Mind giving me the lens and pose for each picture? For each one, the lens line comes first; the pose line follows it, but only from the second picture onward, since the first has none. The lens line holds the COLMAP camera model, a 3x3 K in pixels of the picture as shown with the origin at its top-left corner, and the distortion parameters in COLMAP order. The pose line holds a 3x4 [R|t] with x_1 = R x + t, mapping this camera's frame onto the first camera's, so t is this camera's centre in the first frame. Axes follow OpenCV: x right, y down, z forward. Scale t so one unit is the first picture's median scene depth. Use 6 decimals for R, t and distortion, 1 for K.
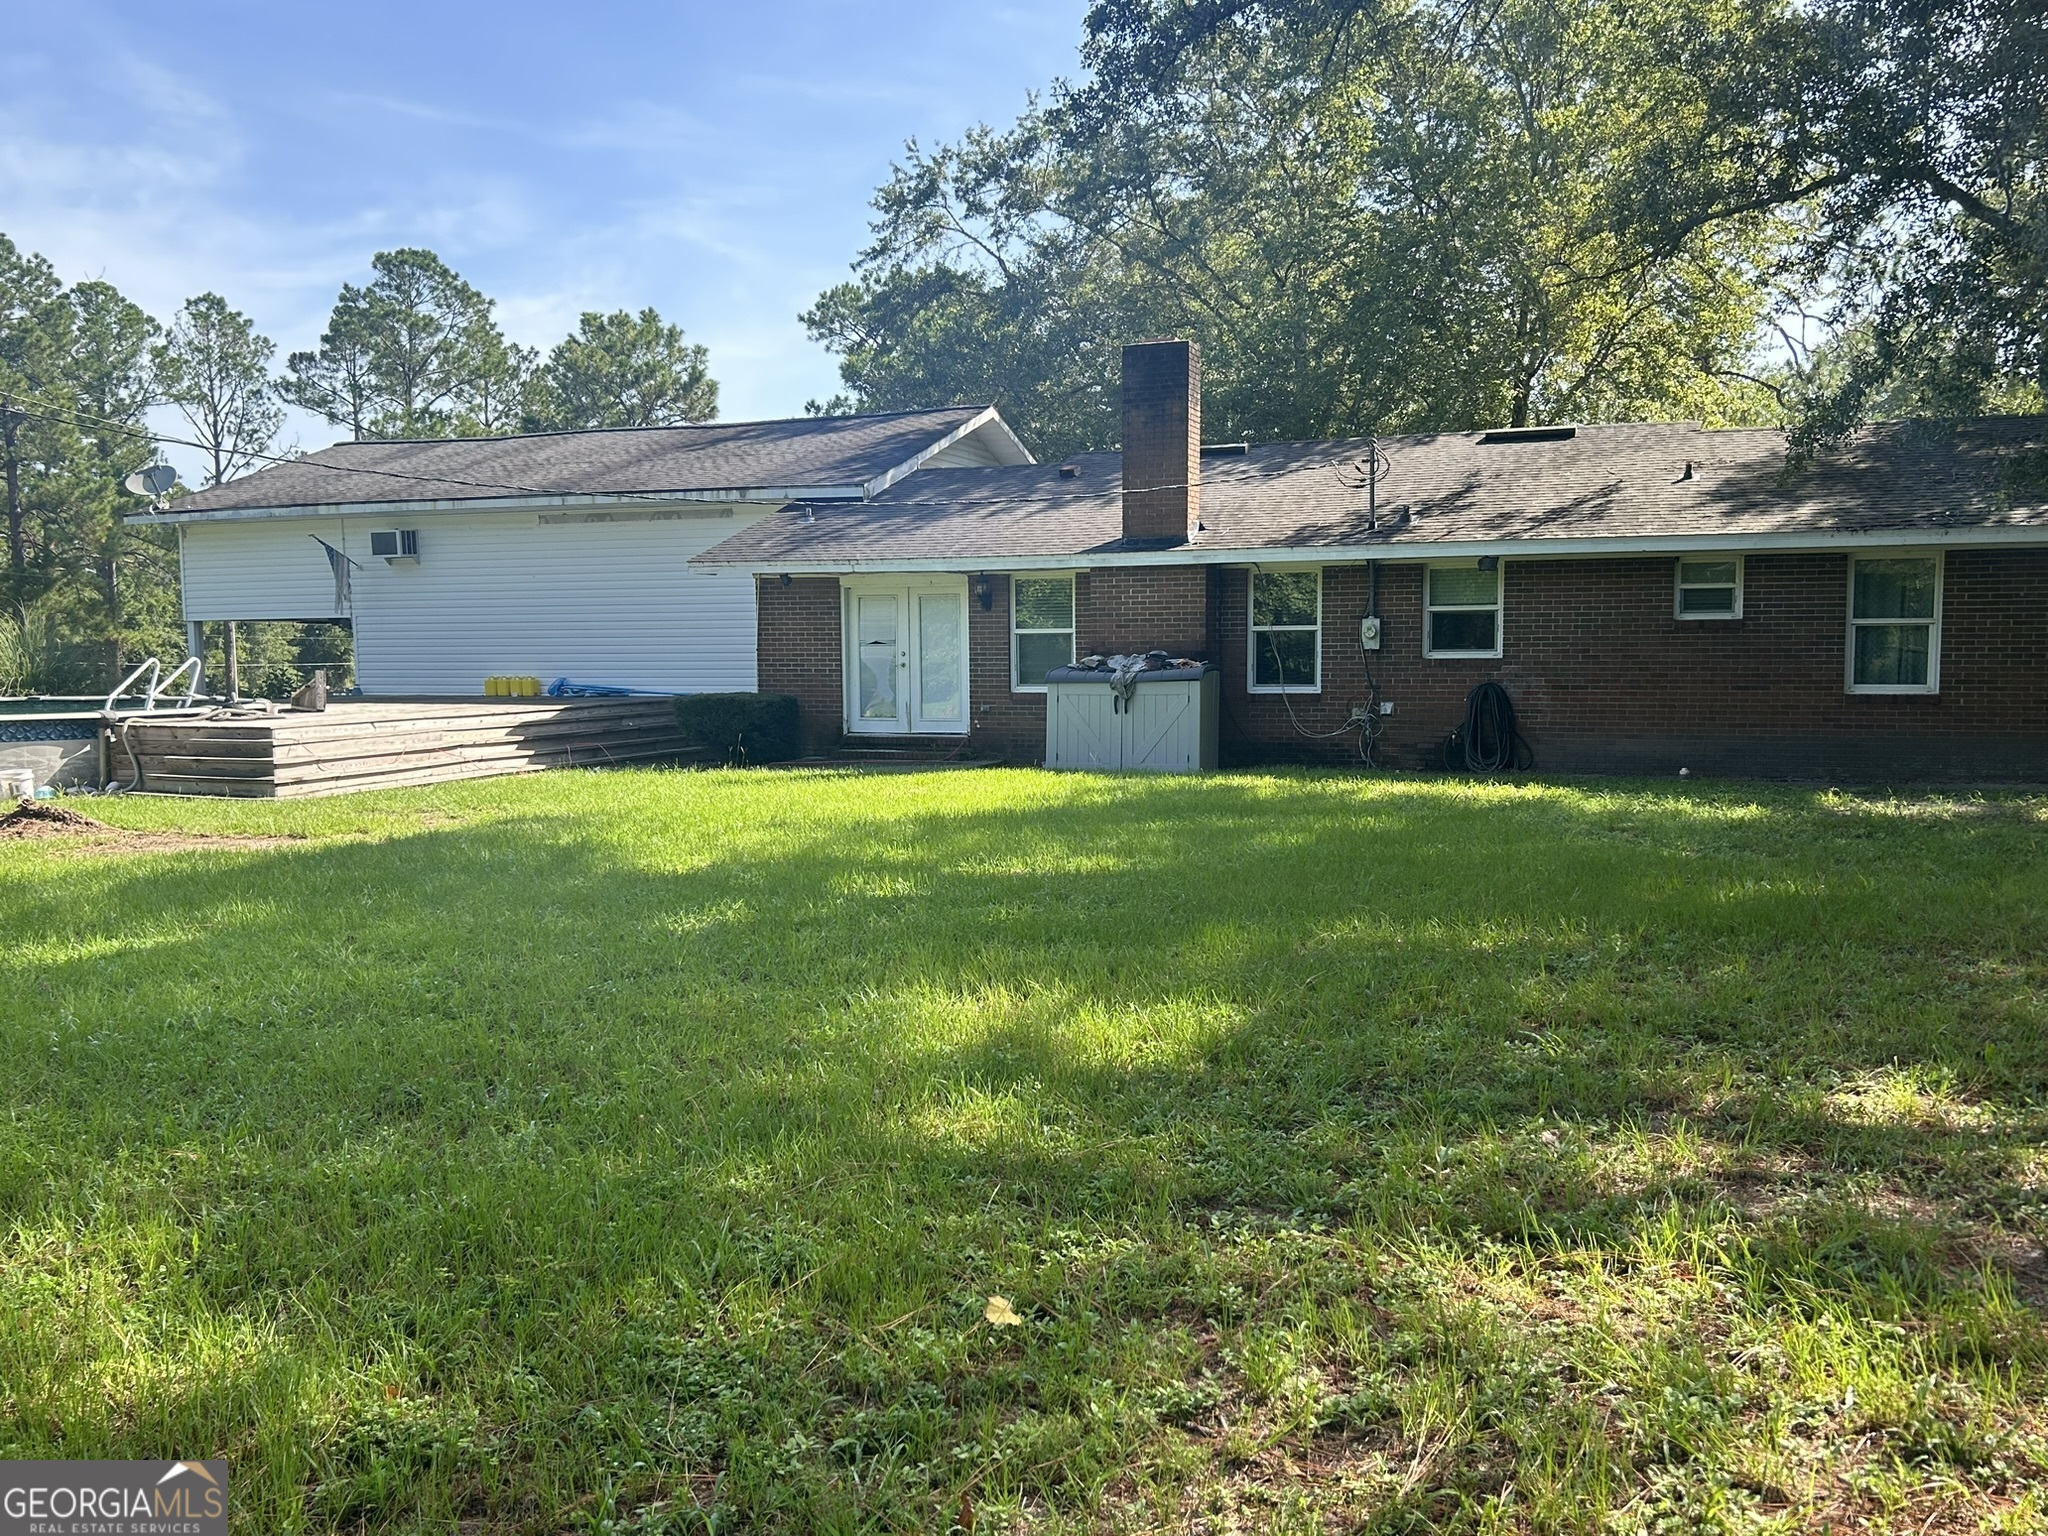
lens RADIAL K [[1733.6, 0, 1018.2], [0, 1733.6, 816.4], [0, 0, 1]] dist [0.094462, -0.045332]
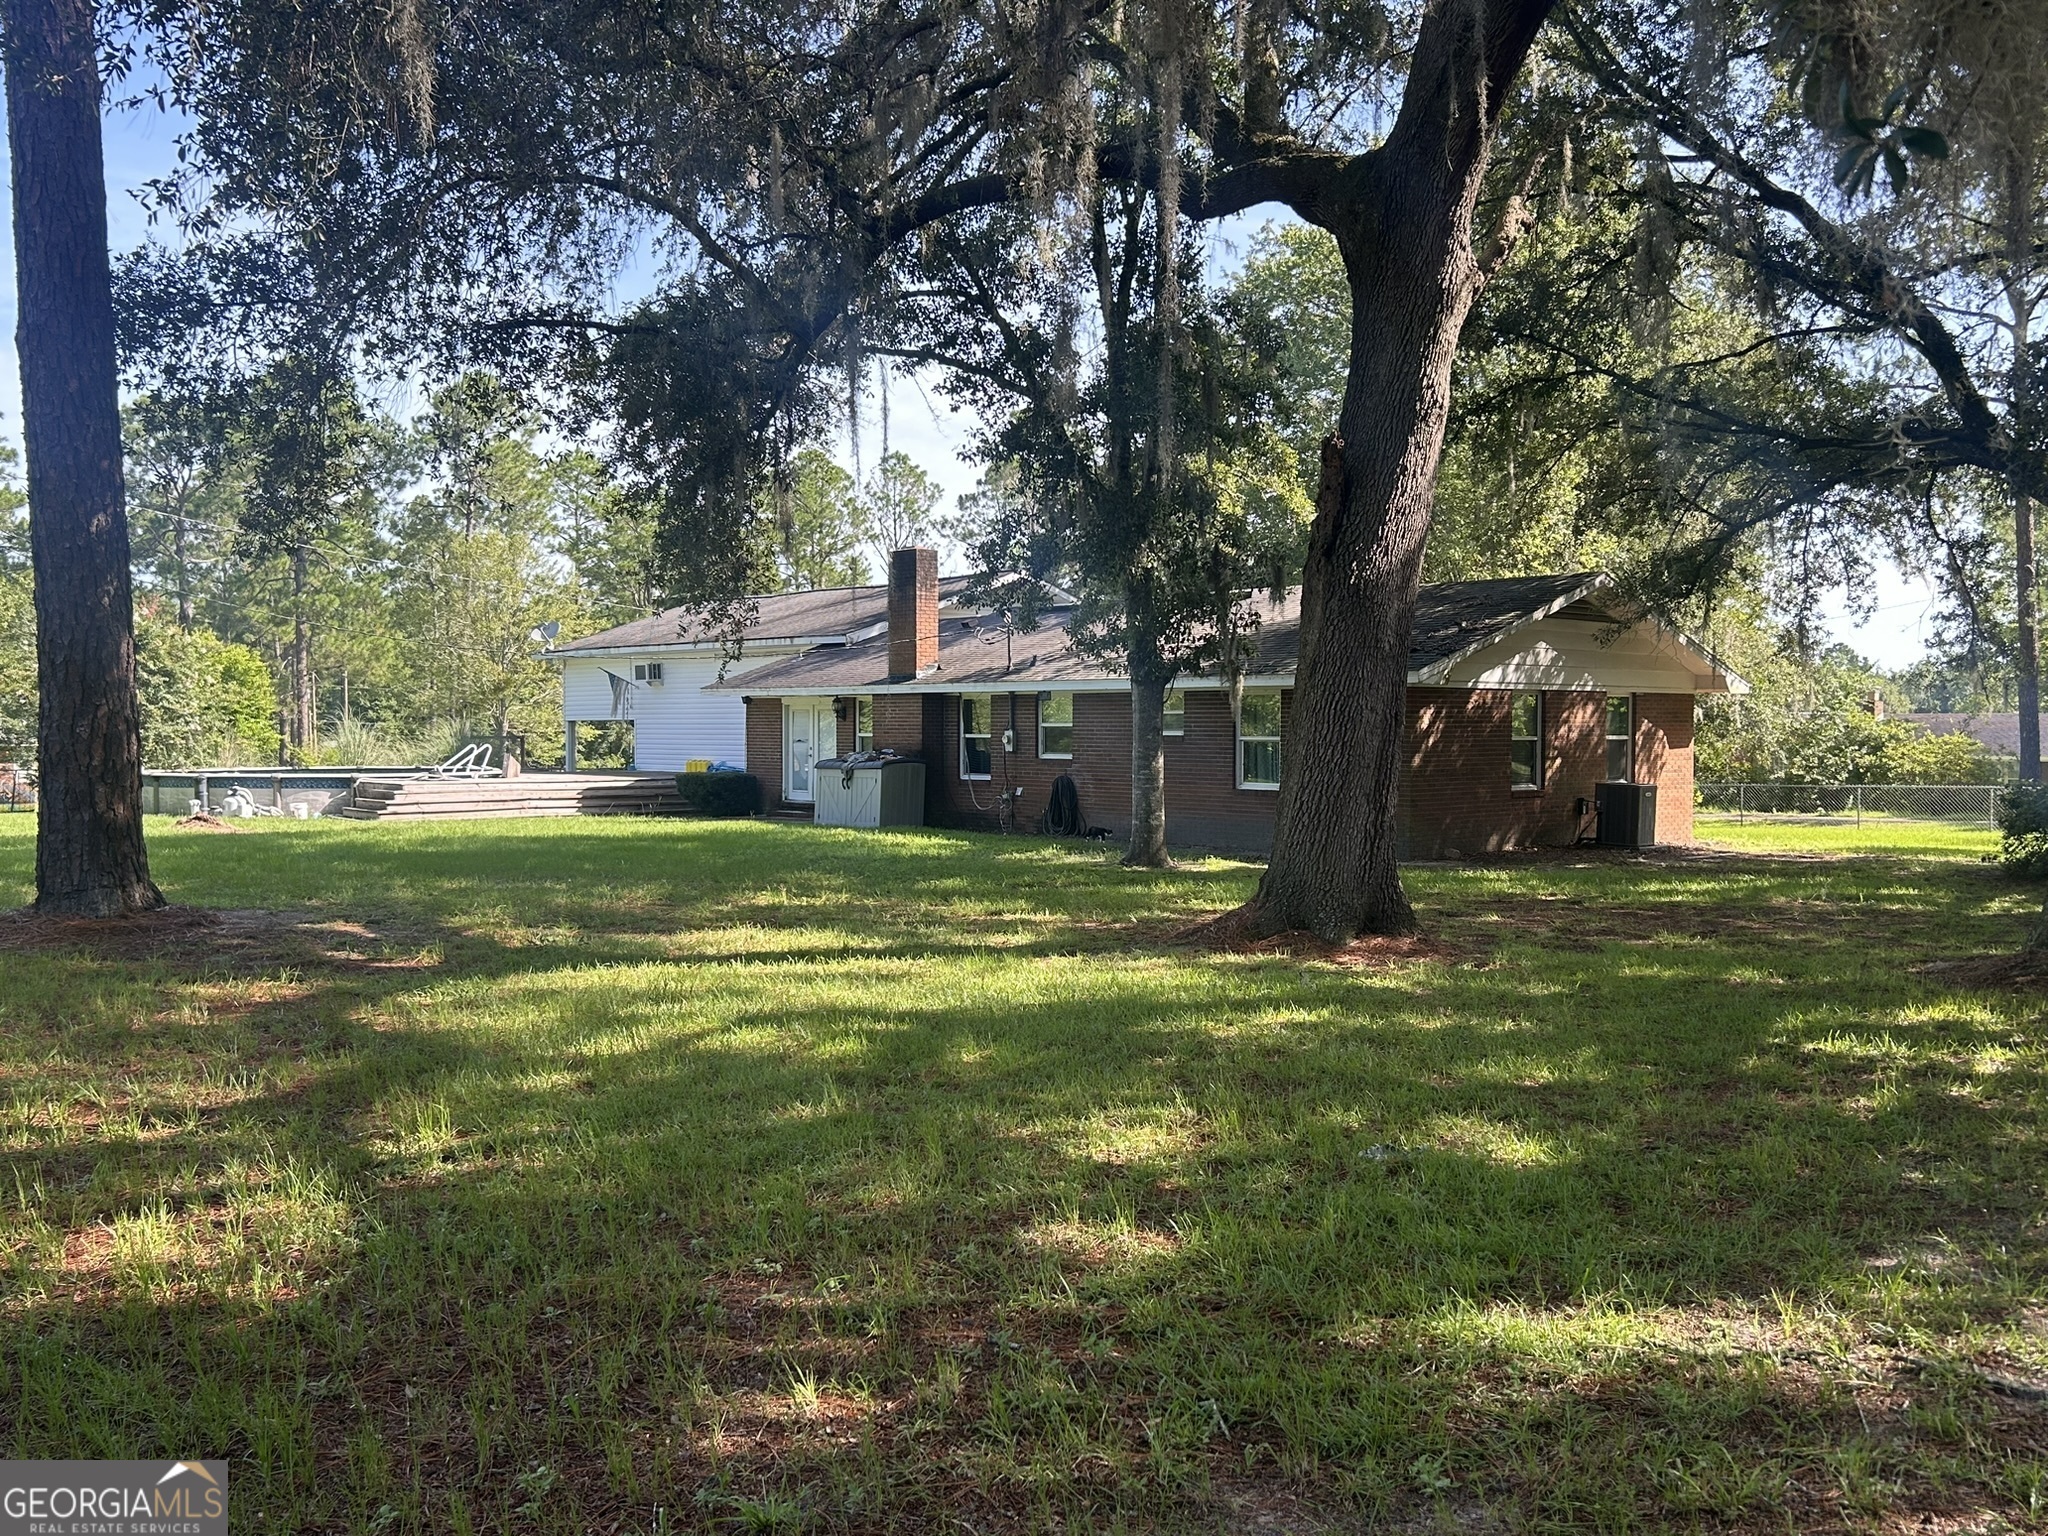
lens RADIAL K [[1733.6, 0, 1018.2], [0, 1733.6, 816.4], [0, 0, 1]] dist [0.094462, -0.045332]
pose [[0.911171, 0.033471, -0.410667, 0.372706], [-0.055004, 0.997655, -0.040728, 0.008985], [0.408341, 0.059698, 0.910875, -0.157089]]
